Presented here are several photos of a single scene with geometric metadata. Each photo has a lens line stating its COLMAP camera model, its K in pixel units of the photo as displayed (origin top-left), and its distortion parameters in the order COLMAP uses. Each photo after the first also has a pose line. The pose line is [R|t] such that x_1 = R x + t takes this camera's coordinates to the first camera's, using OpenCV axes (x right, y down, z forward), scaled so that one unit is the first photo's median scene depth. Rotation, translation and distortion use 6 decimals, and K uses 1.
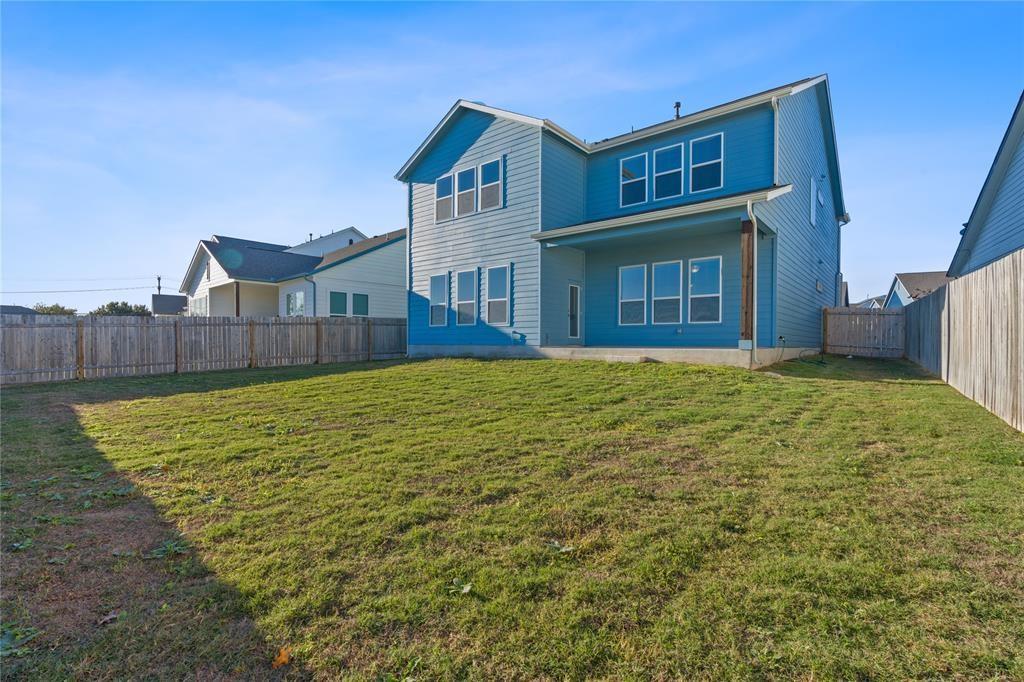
lens RADIAL K [[468.7, 0, 515.2], [0, 468.7, 350.1], [0, 0, 1]] dist [-0.005424, 0.002432]
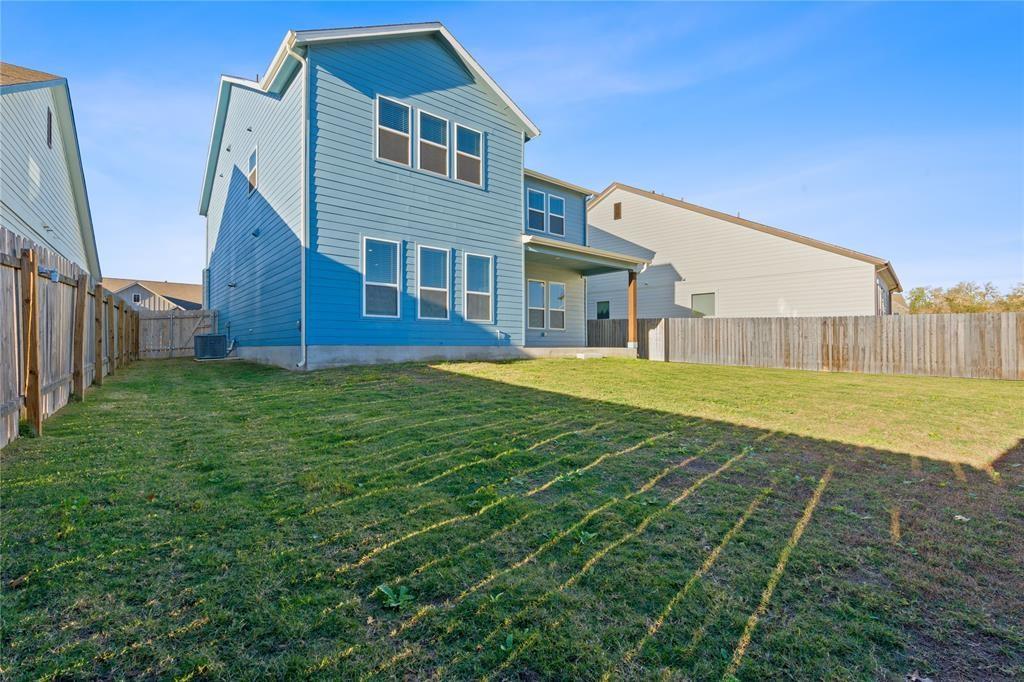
lens RADIAL K [[468.7, 0, 510.2], [0, 468.7, 337.1], [0, 0, 1]] dist [-0.005424, 0.002432]
pose [[0.183032, 0.012194, 0.983031, -0.858565], [0.008238, 0.999869, -0.013936, -0.013464], [-0.983072, 0.010649, 0.182907, 0.771824]]
